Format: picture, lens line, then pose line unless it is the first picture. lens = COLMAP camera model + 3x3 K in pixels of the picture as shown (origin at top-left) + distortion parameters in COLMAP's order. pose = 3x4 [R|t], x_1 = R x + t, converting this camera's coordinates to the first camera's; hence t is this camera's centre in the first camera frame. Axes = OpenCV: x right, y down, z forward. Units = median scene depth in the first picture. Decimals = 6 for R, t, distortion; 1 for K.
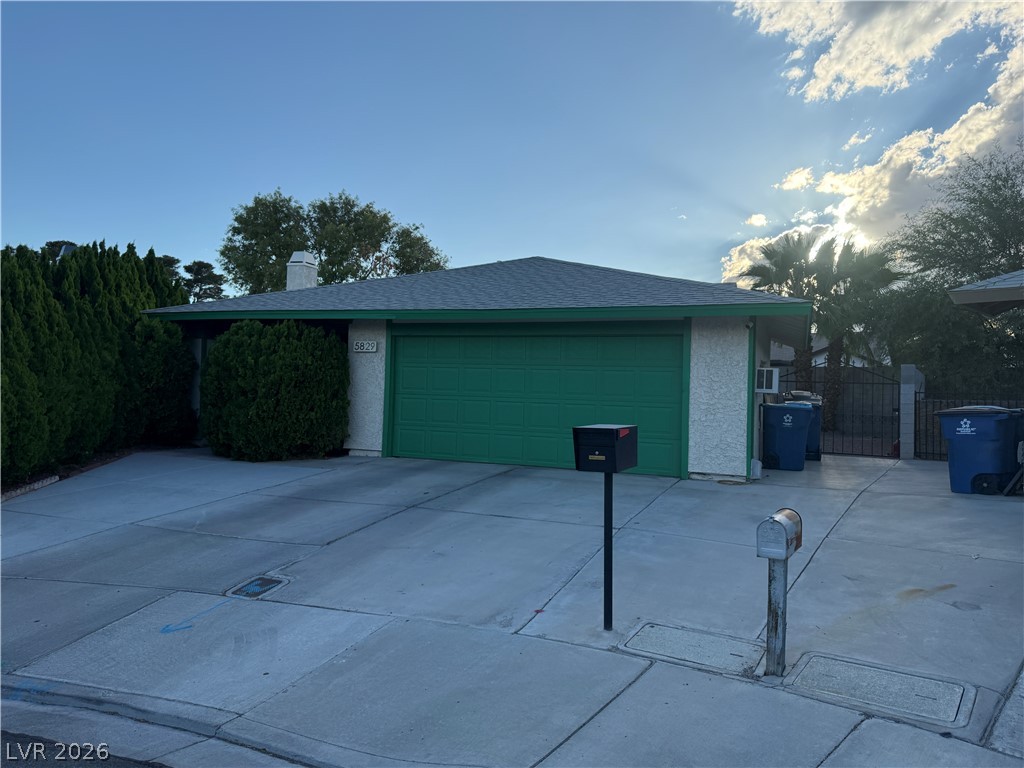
lens RADIAL K [[723.8, 0, 515.1], [0, 723.8, 387.8], [0, 0, 1]] dist [0.063990, -0.070782]
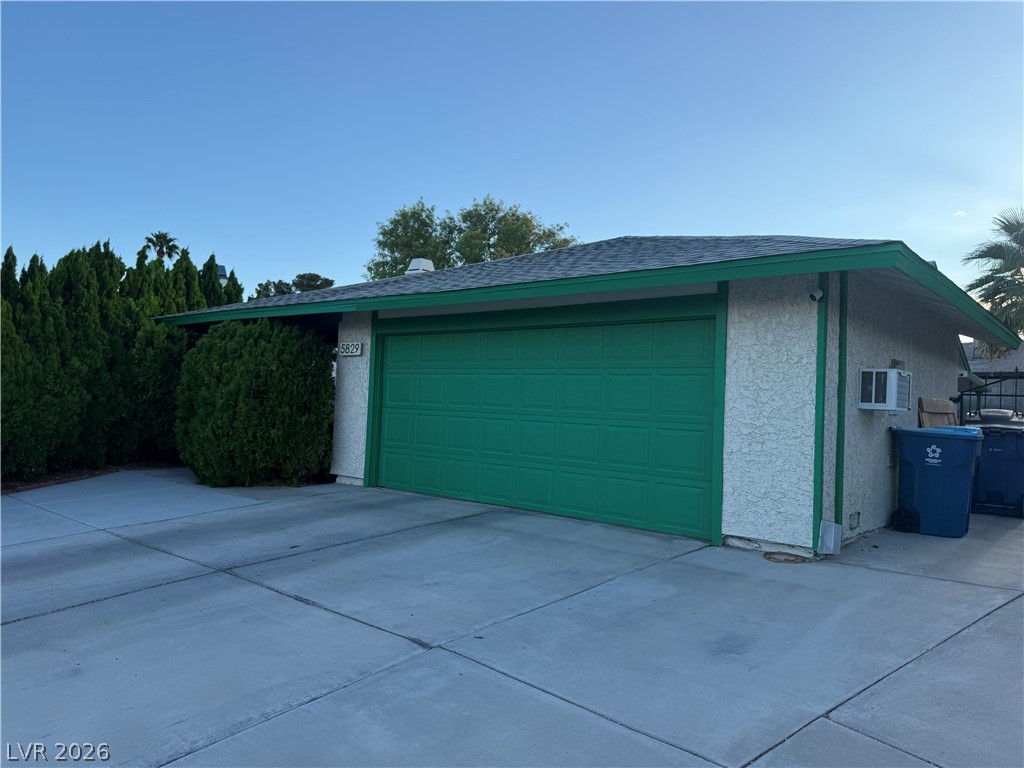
lens RADIAL K [[723.8, 0, 516.9], [0, 723.8, 386.2], [0, 0, 1]] dist [0.063990, -0.070782]
pose [[0.949480, -0.002267, -0.313819, 0.219509], [-0.006650, 0.999604, -0.027341, 0.005552], [0.313757, 0.028046, 0.949089, 0.282685]]
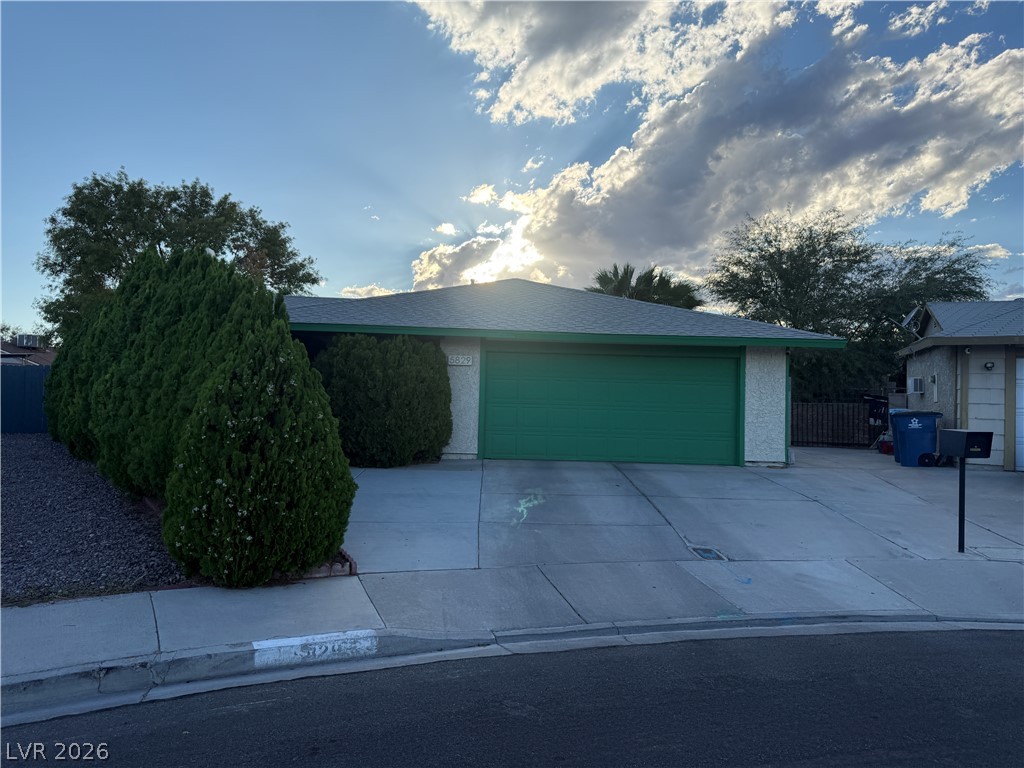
lens RADIAL K [[723.8, 0, 517.7], [0, 723.8, 399.1], [0, 0, 1]] dist [0.063990, -0.070782]
pose [[0.912059, -0.005129, 0.410028, -0.565887], [-0.001378, 0.999878, 0.015573, -0.014862], [-0.410058, -0.014769, 0.911940, -0.040278]]
